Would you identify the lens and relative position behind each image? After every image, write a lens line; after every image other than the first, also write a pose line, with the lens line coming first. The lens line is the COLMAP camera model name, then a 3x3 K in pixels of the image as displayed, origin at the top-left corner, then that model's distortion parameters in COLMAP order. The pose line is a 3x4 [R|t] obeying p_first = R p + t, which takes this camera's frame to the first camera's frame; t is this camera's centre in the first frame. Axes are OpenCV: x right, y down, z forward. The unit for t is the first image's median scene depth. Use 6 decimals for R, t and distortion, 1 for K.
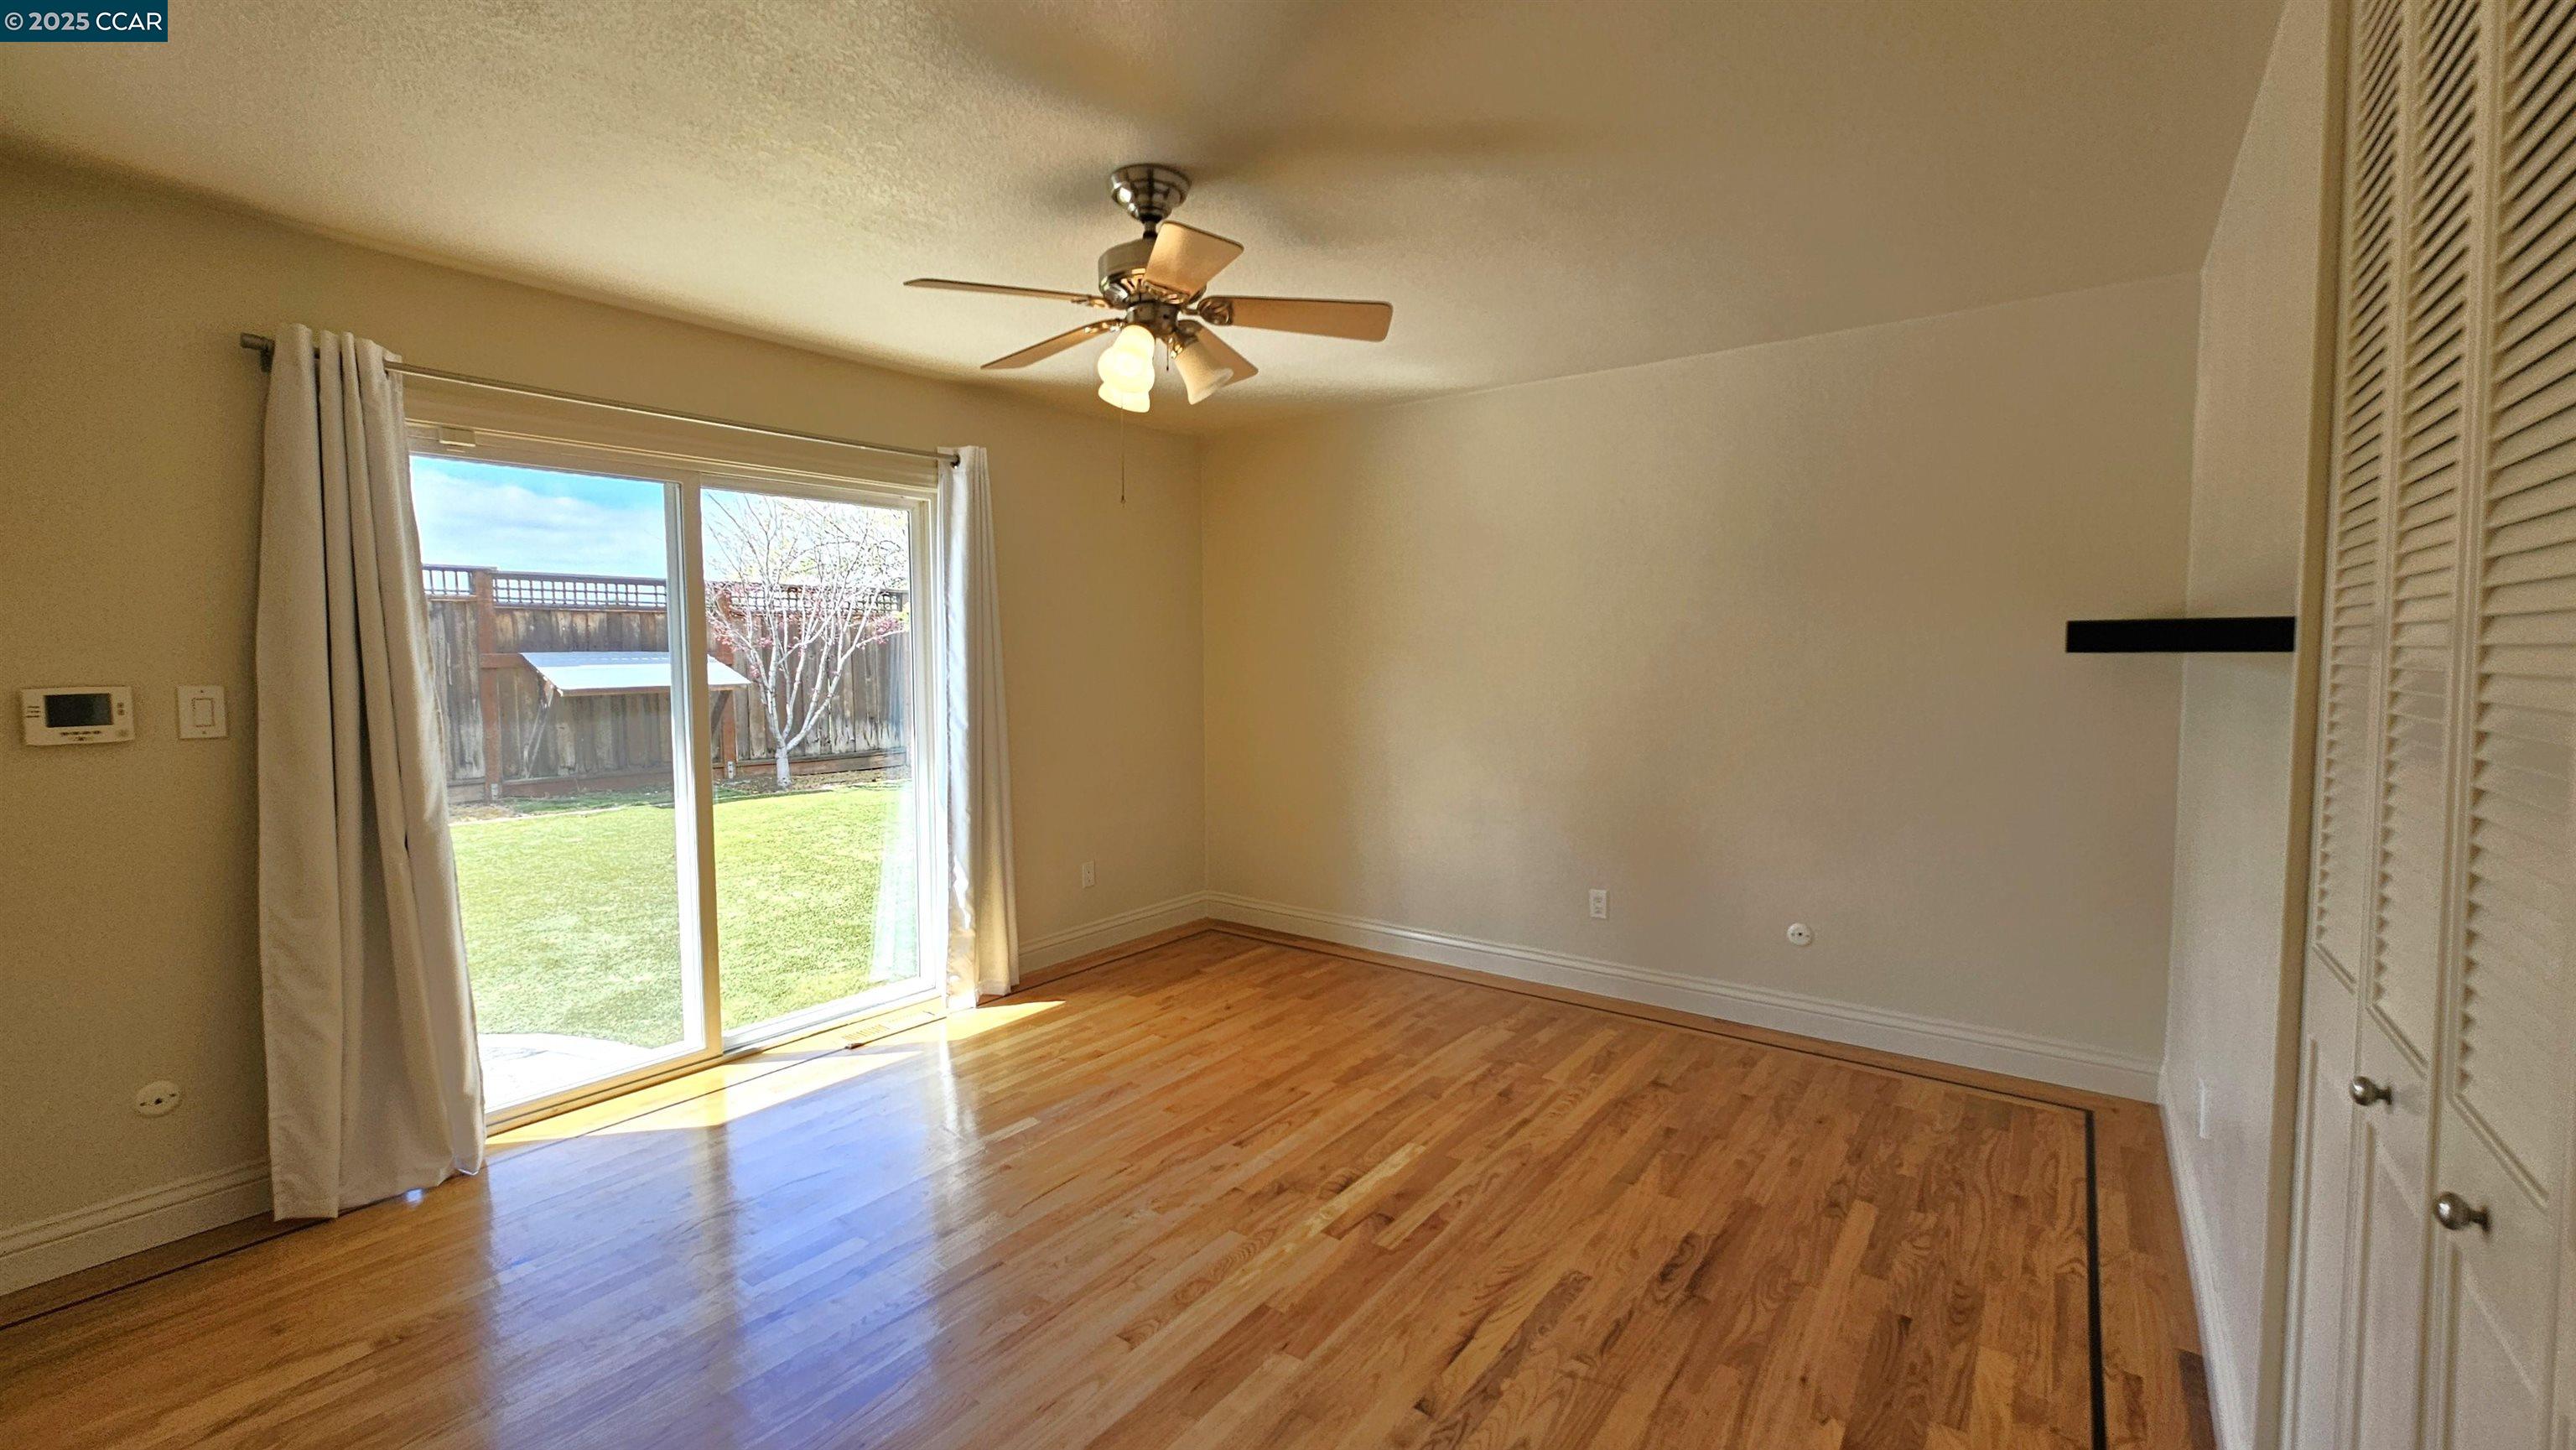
lens RADIAL K [[1051.5, 0, 1296.7], [0, 1051.5, 718.6], [0, 0, 1]] dist [-0.000148, 0.000818]
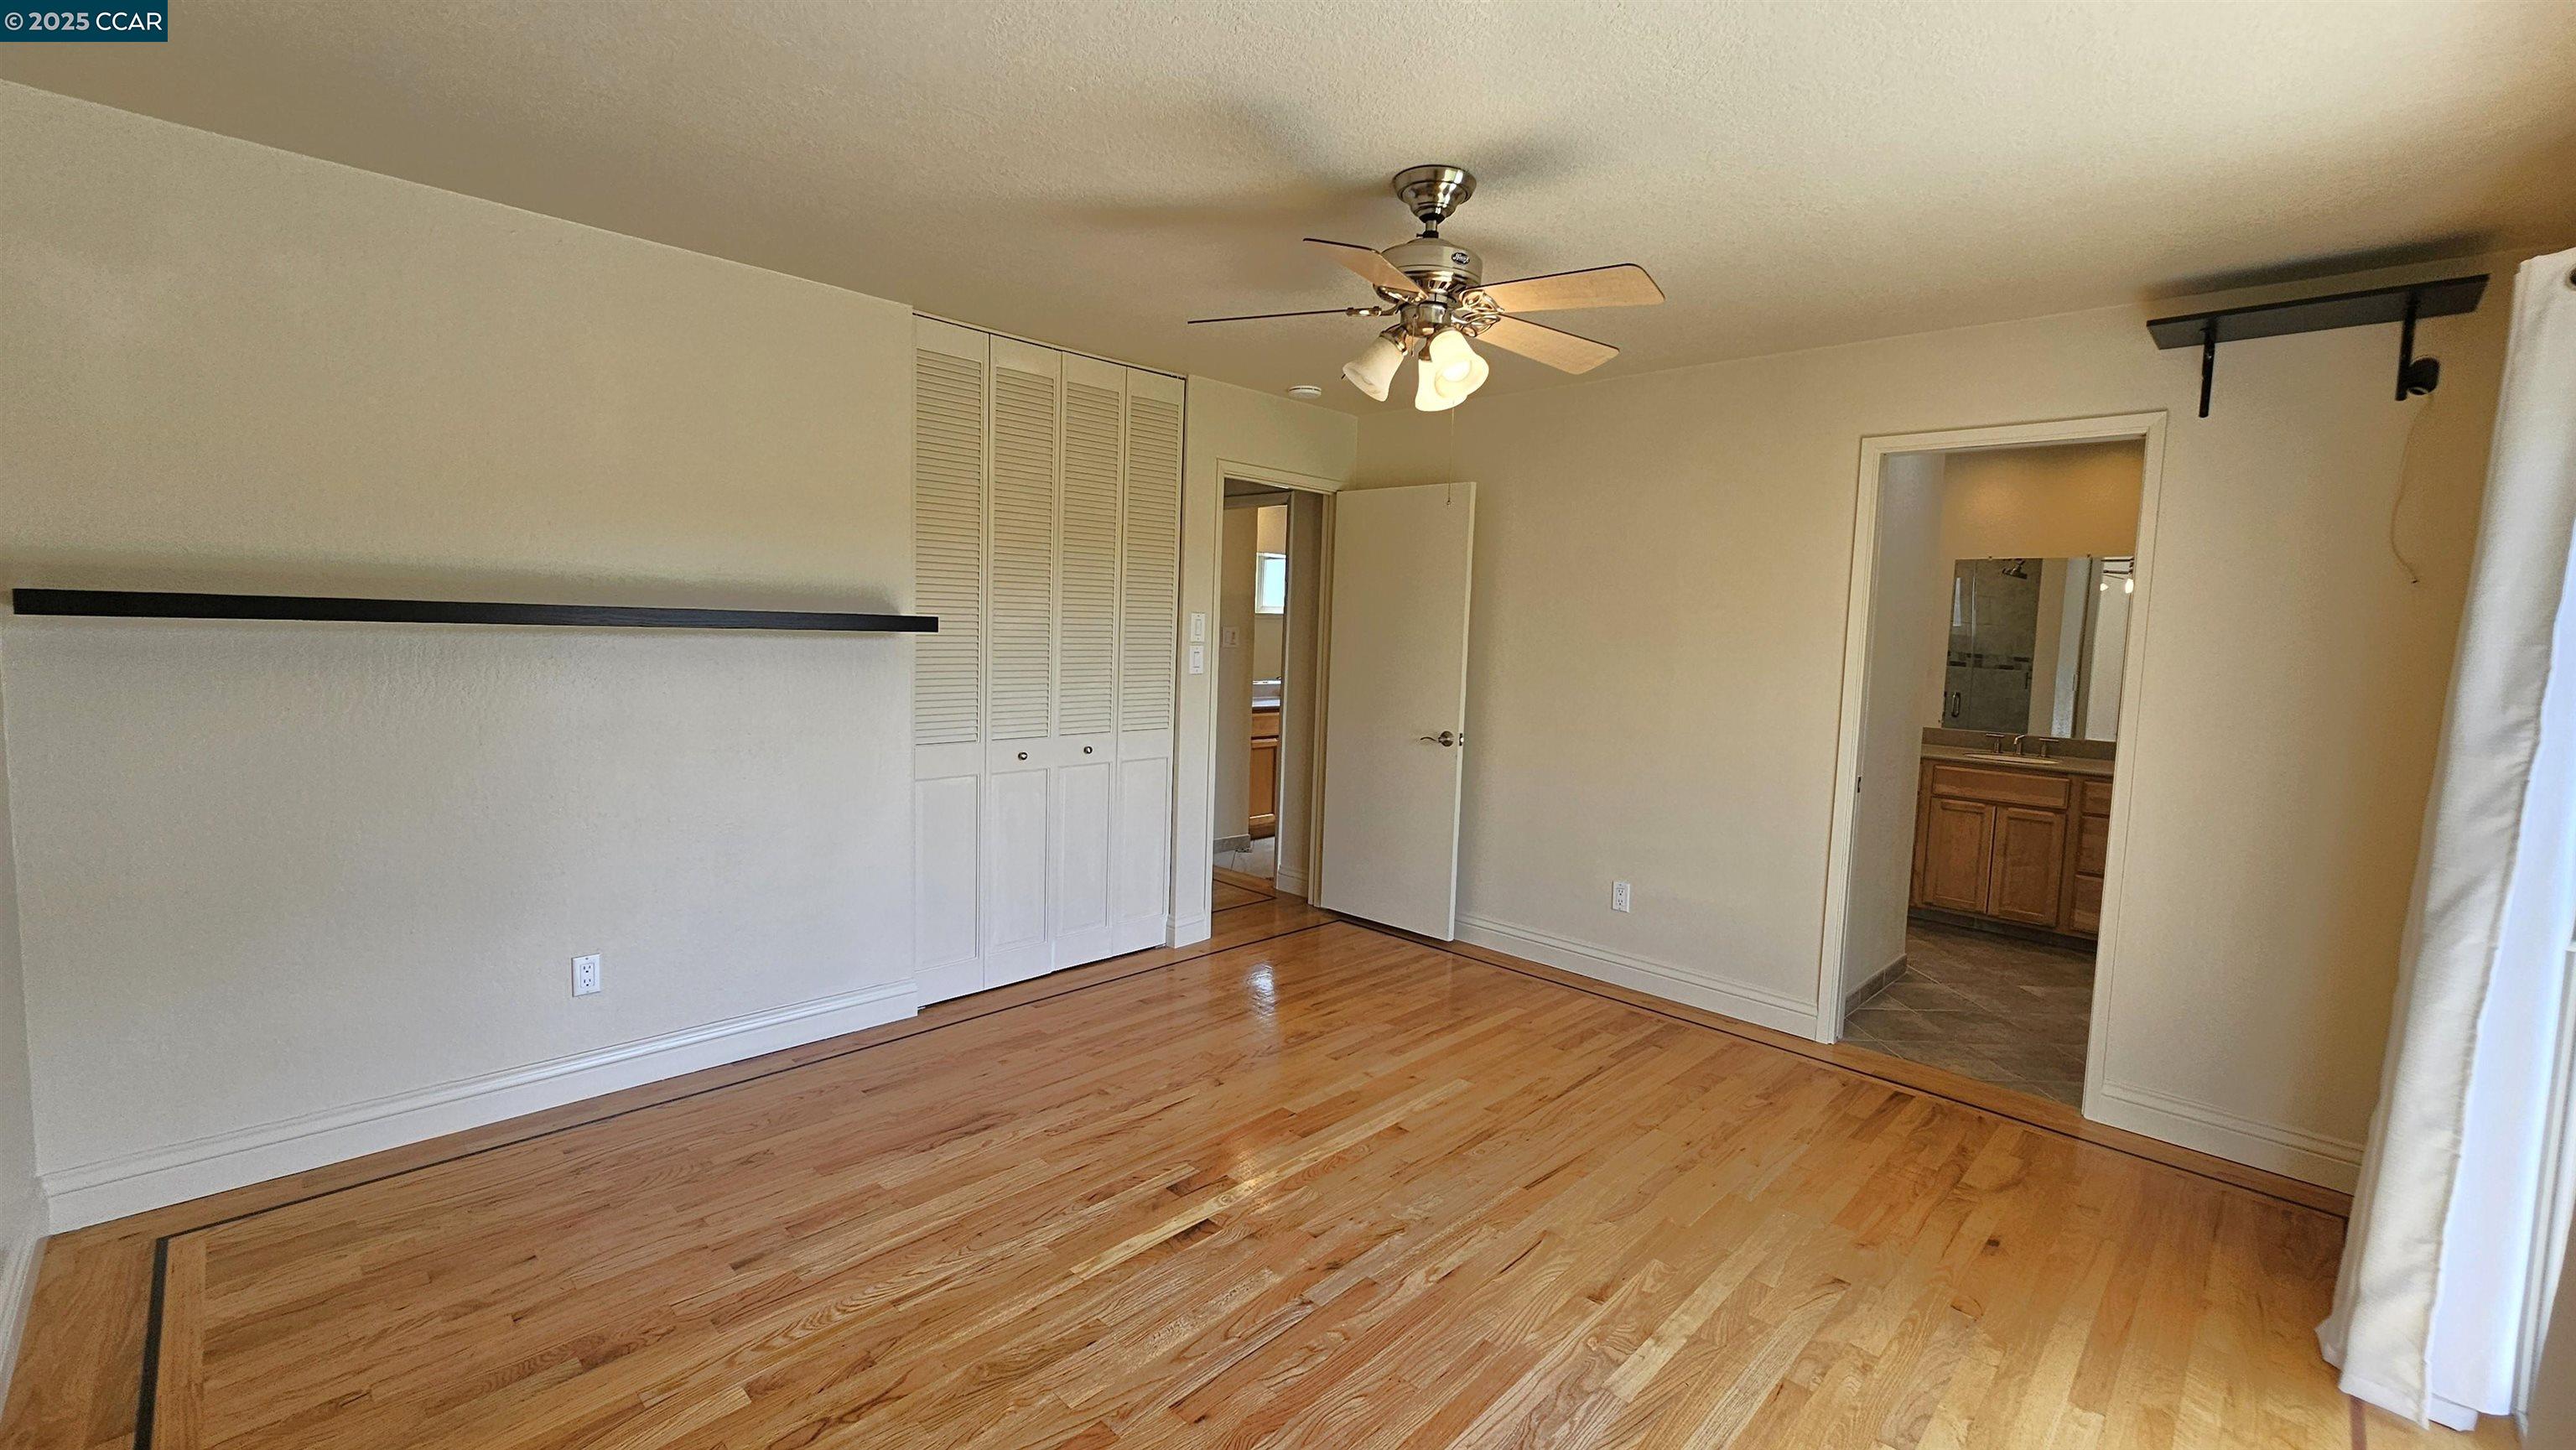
lens RADIAL K [[1051.5, 0, 1292.4], [0, 1051.5, 716.9], [0, 0, 1]] dist [-0.000148, 0.000818]
pose [[-0.991457, -0.035390, 0.125541, -0.159852], [-0.016640, 0.988941, 0.147370, -0.155640], [-0.129368, 0.144022, -0.981082, 2.135126]]
